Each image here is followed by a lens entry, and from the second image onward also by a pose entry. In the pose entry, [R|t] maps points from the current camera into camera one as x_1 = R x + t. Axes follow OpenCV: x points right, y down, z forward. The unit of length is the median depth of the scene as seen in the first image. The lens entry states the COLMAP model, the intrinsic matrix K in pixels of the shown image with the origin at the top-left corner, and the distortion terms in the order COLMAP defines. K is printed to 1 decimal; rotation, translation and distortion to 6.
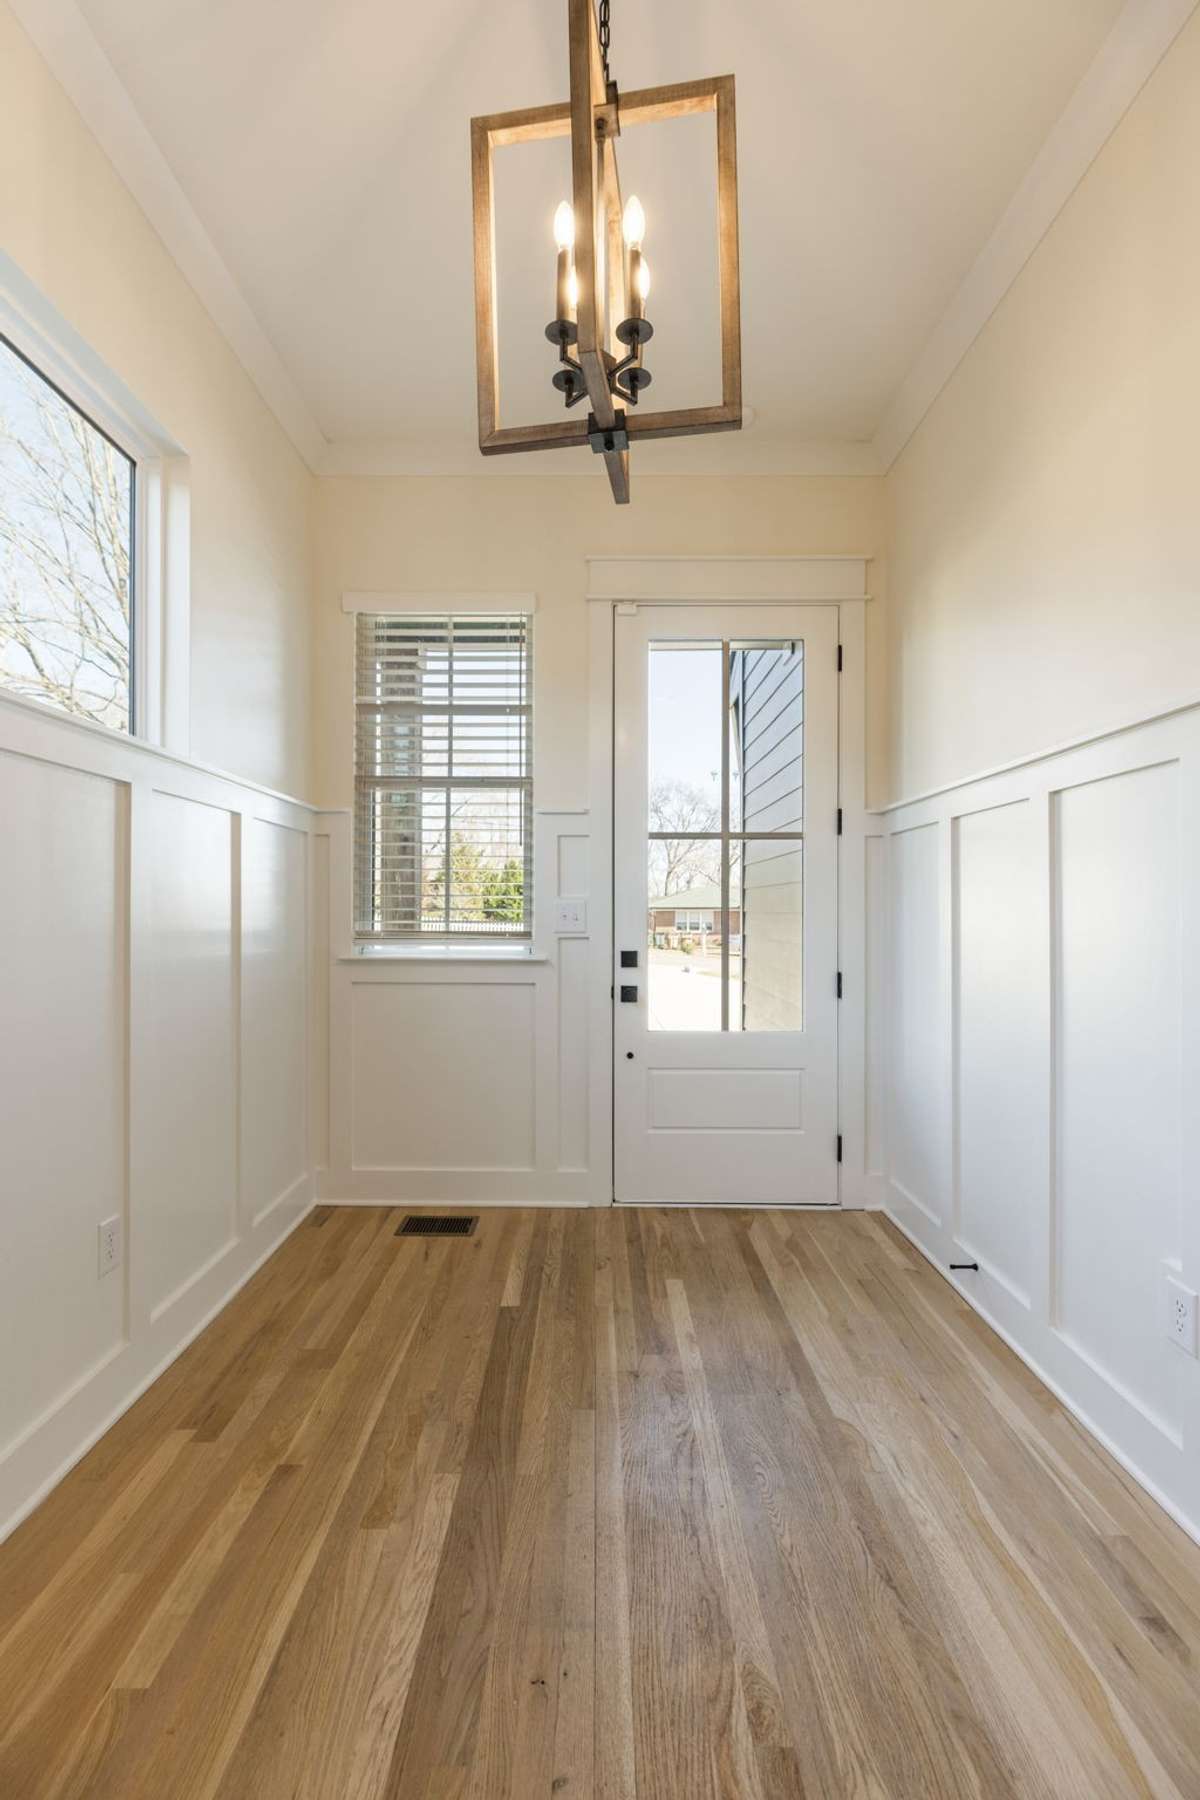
lens RADIAL K [[795.3, 0, 596.6], [0, 795.3, 903.7], [0, 0, 1]] dist [-0.002265, 0.000293]
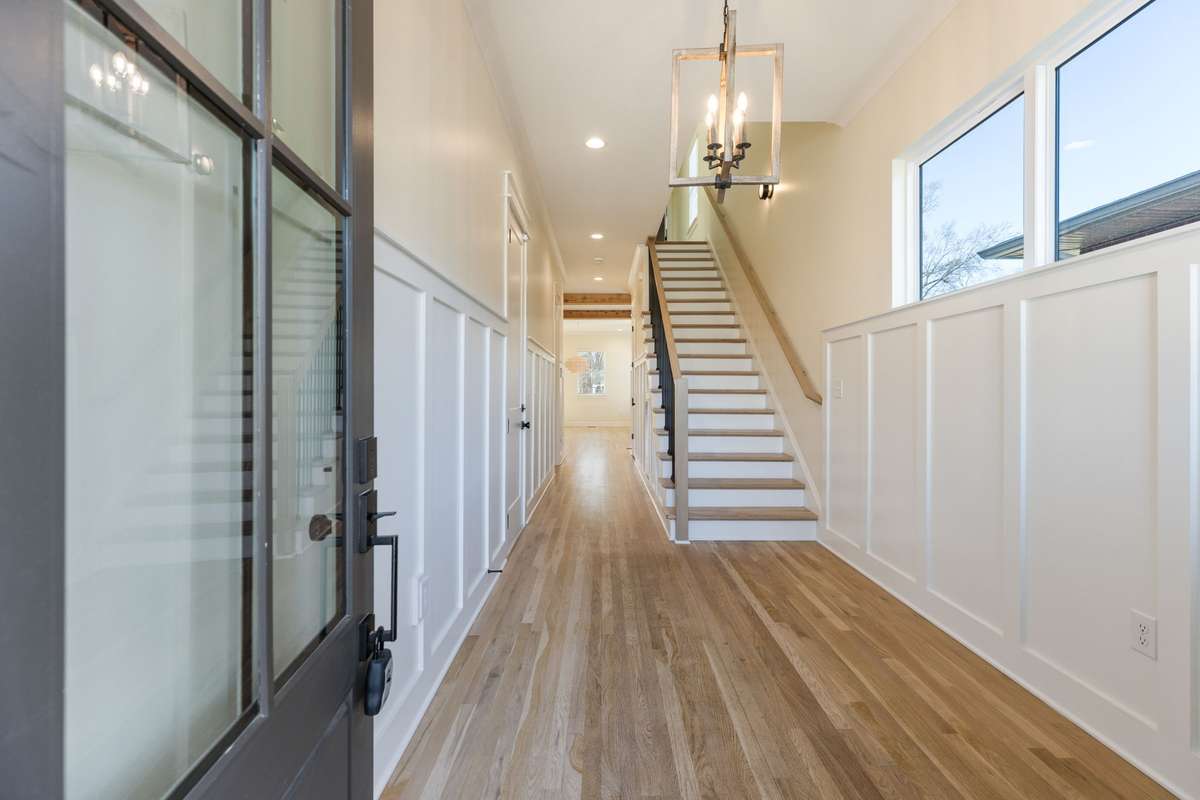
lens RADIAL K [[530.2, 0, 598.9], [0, 530.2, 394.0], [0, 0, 1]] dist [-0.002265, 0.000293]
pose [[-0.999966, -0.002395, 0.007915, 0.316266], [-0.002399, 0.999997, -0.000482, 0.046319], [-0.007914, -0.000501, -0.999969, 2.178252]]
